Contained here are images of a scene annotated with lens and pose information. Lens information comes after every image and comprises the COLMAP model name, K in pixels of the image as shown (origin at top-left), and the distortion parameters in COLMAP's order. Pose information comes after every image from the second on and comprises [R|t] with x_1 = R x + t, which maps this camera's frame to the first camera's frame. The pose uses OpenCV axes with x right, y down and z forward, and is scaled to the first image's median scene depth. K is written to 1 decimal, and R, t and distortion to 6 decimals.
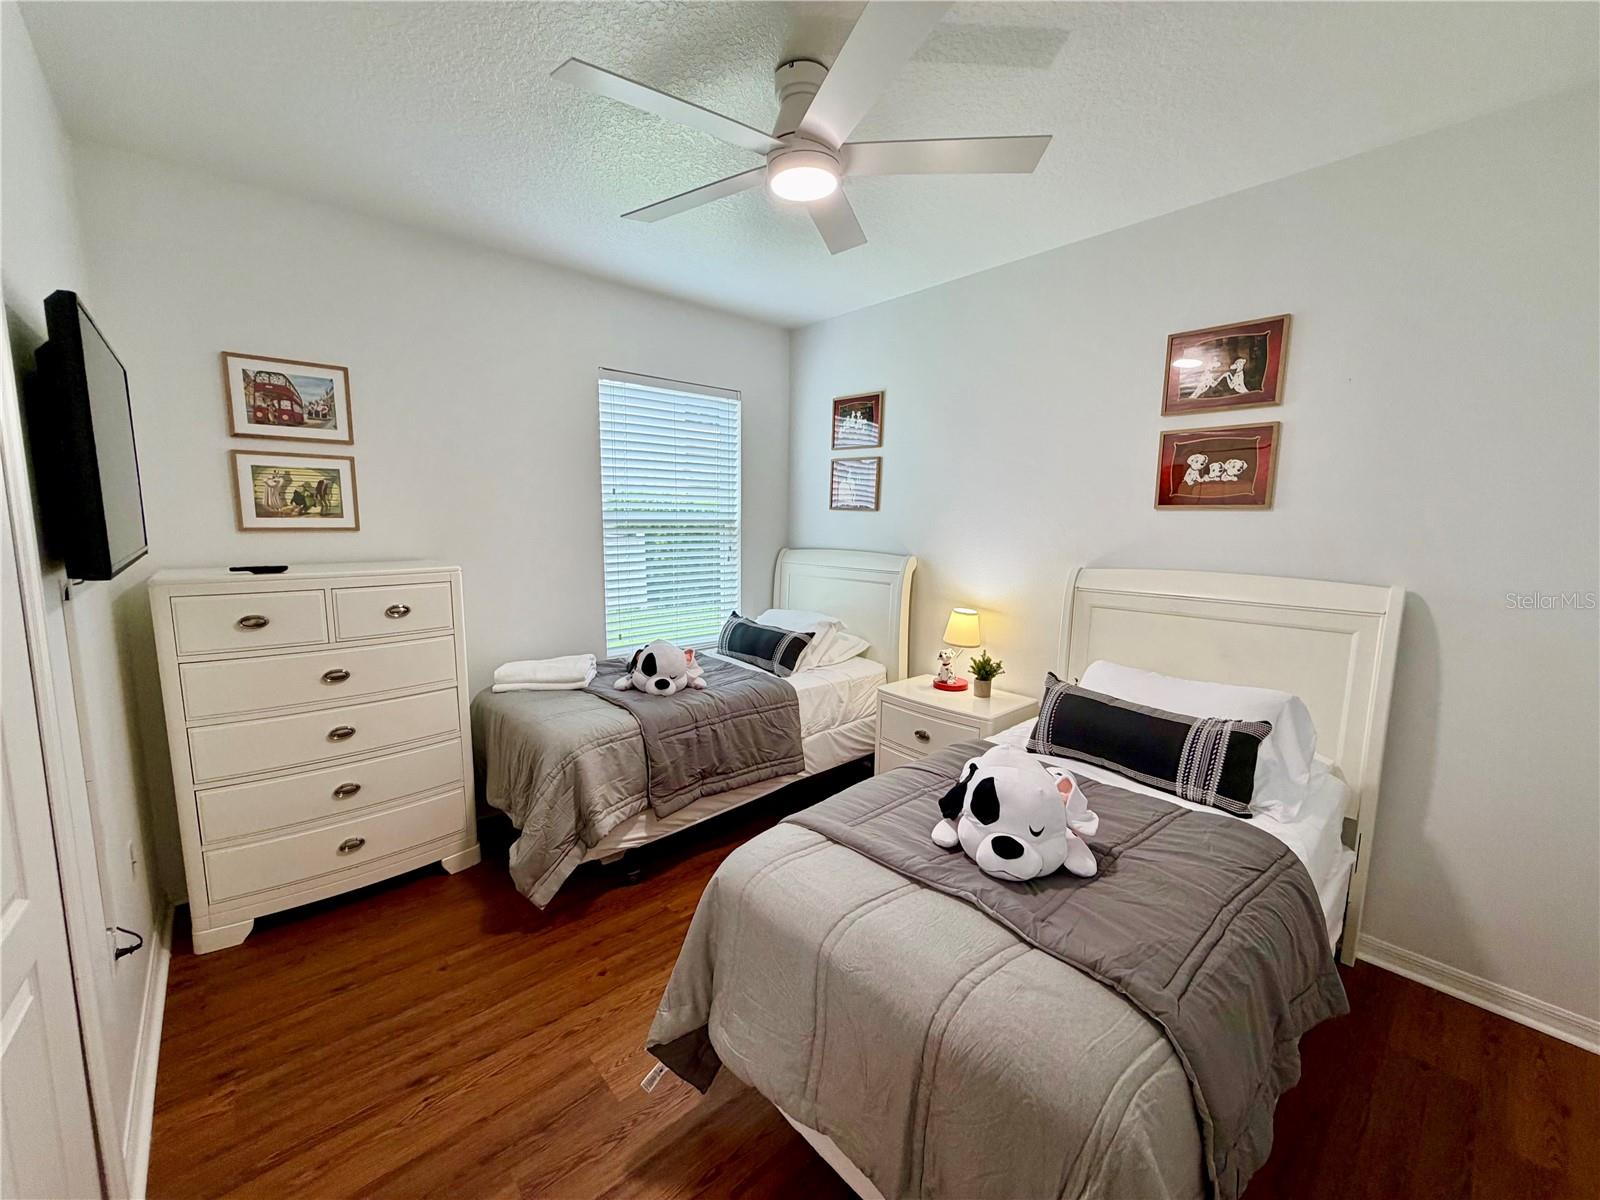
lens RADIAL K [[658.7, 0, 802.4], [0, 658.7, 602.6], [0, 0, 1]] dist [0.000065, -0.000606]
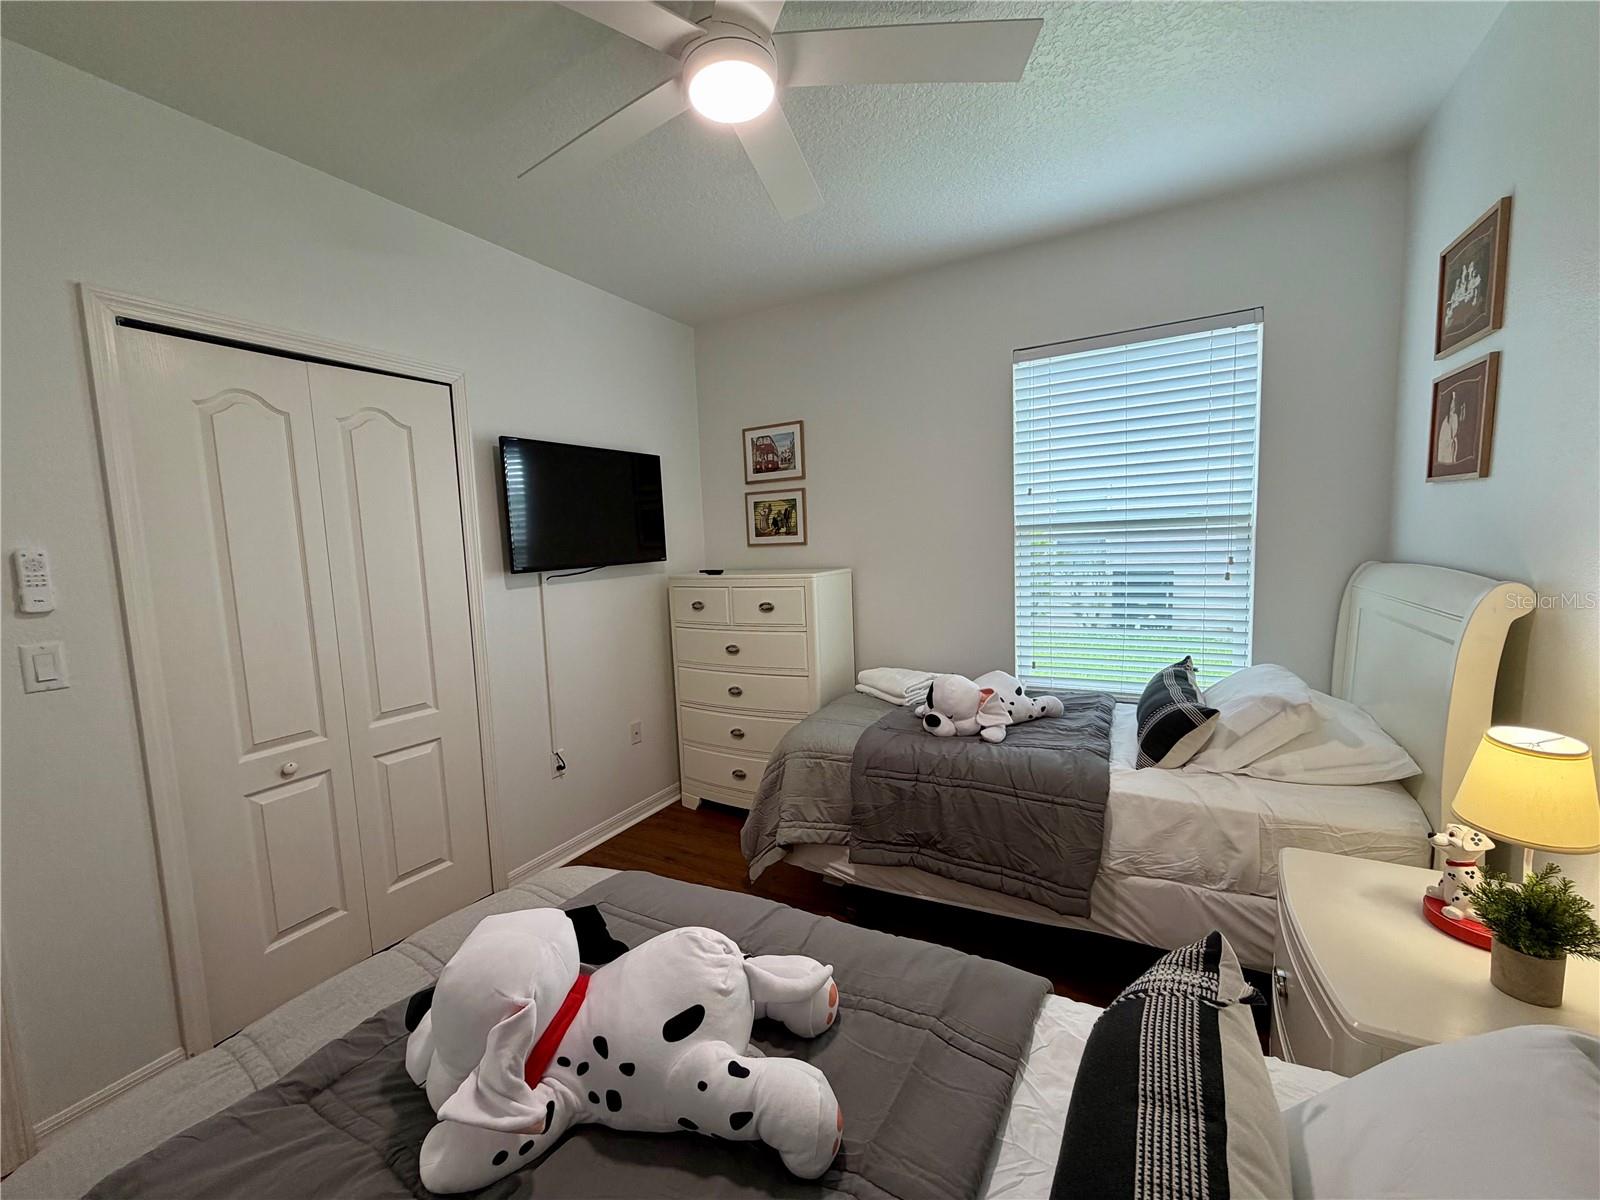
lens RADIAL K [[658.7, 0, 802.4], [0, 658.7, 602.6], [0, 0, 1]] dist [0.000065, -0.000606]
pose [[0.291852, 0.069248, -0.953953, 0.590383], [-0.081064, 0.995578, 0.047469, -0.059114], [0.953022, 0.063477, 0.296175, 0.643708]]
